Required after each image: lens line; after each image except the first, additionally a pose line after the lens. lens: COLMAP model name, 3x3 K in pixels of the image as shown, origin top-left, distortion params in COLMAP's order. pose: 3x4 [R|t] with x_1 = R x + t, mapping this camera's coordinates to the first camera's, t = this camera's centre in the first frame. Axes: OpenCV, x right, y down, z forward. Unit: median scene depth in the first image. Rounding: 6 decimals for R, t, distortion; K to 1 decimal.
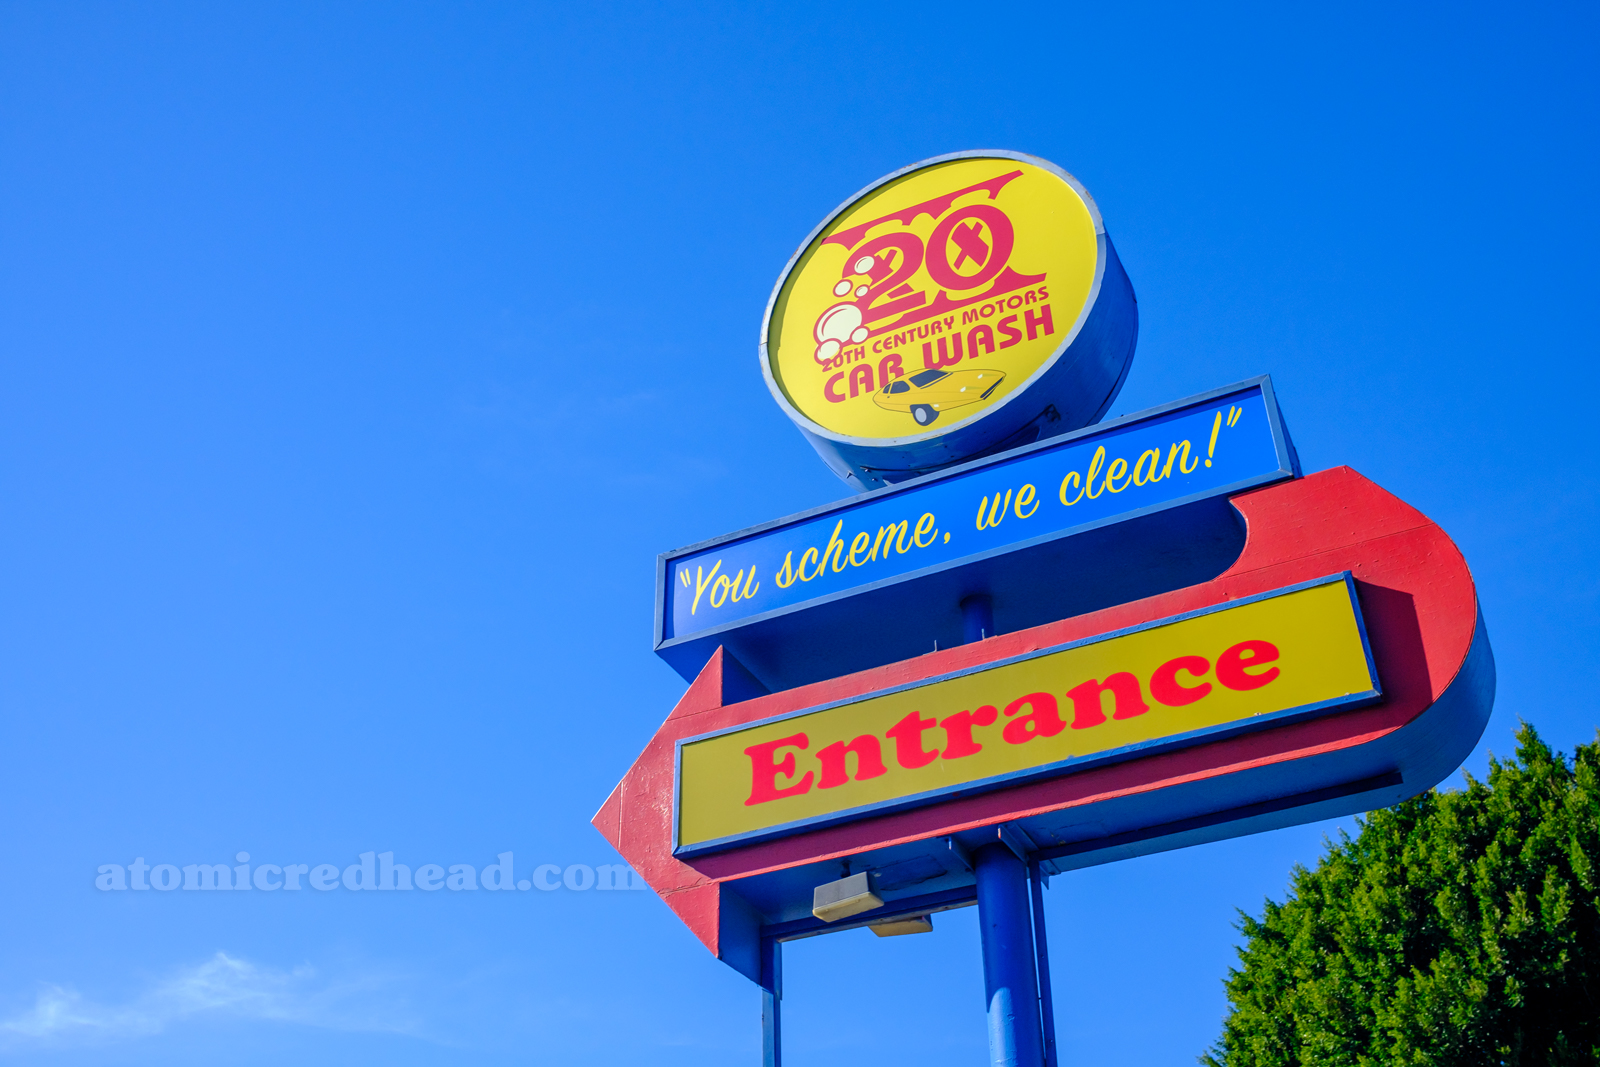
lens RADIAL K [[1634.6, 0, 800.0], [0, 1634.6, 533.5], [0, 0, 1]] dist [-0.063248, 0.159240]
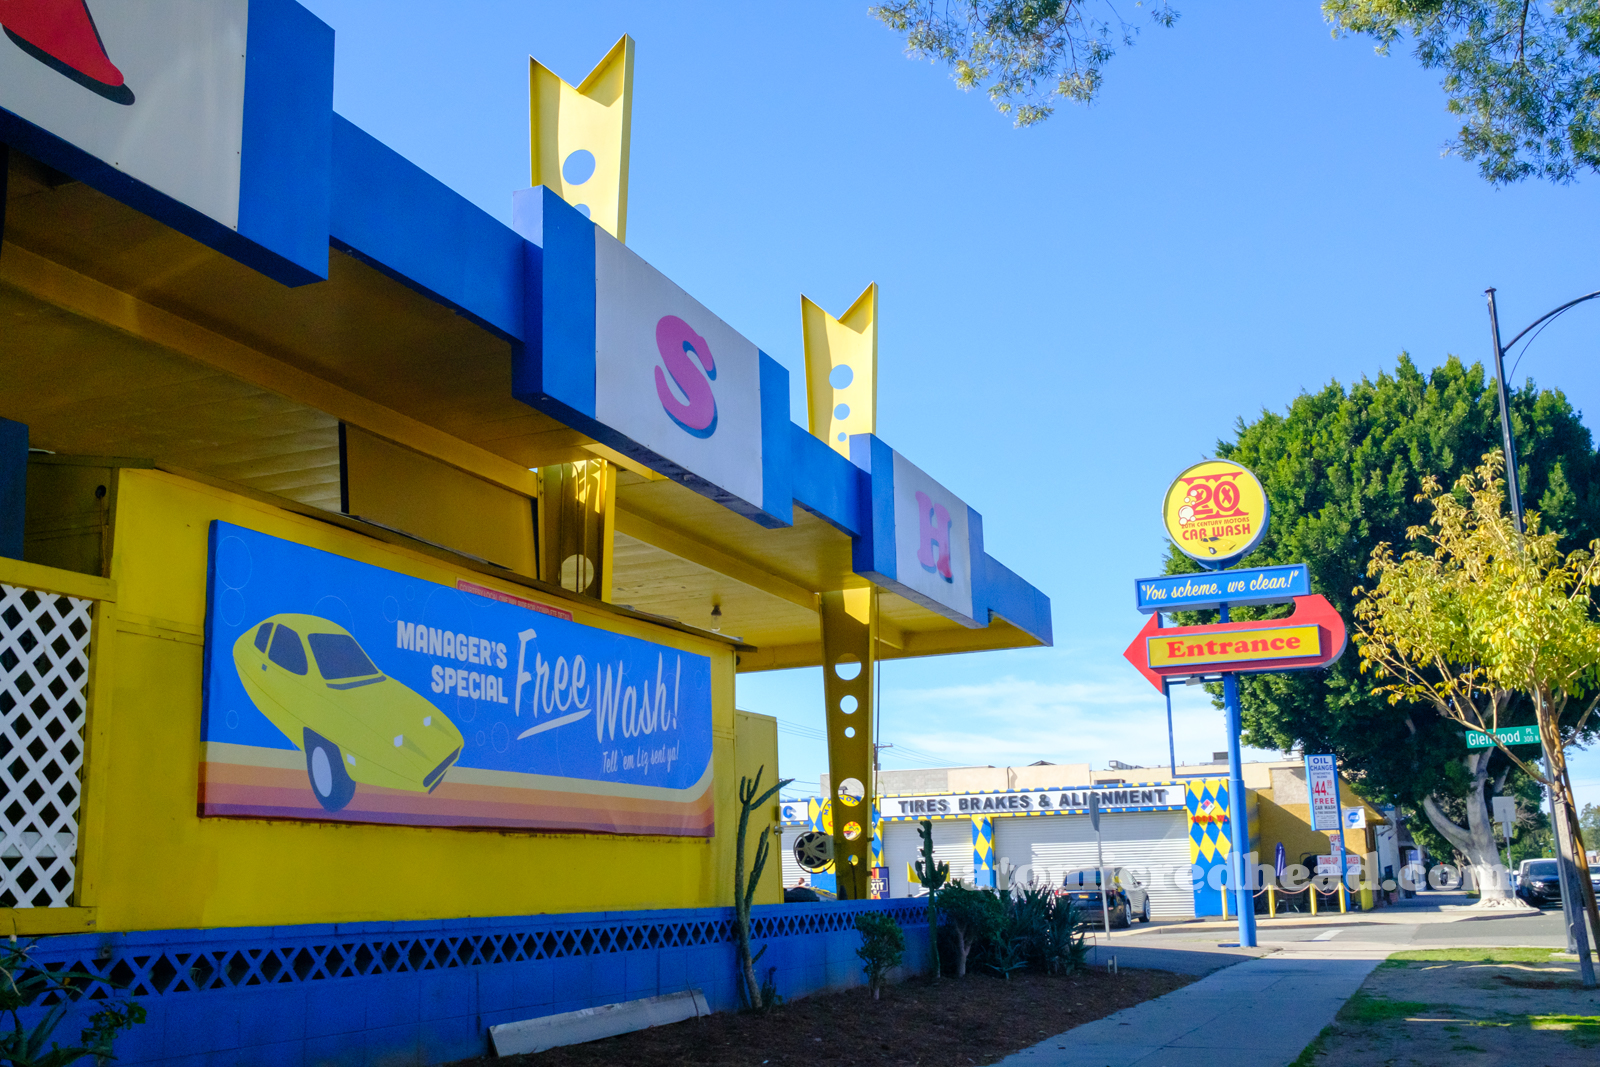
lens RADIAL K [[1634.6, 0, 800.0], [0, 1634.6, 533.5], [0, 0, 1]] dist [-0.063248, 0.159240]
pose [[0.998364, 0.011307, 0.056058, -0.988927], [-0.031881, 0.923846, 0.381435, -1.378924], [-0.047475, -0.382598, 0.922694, -2.189254]]
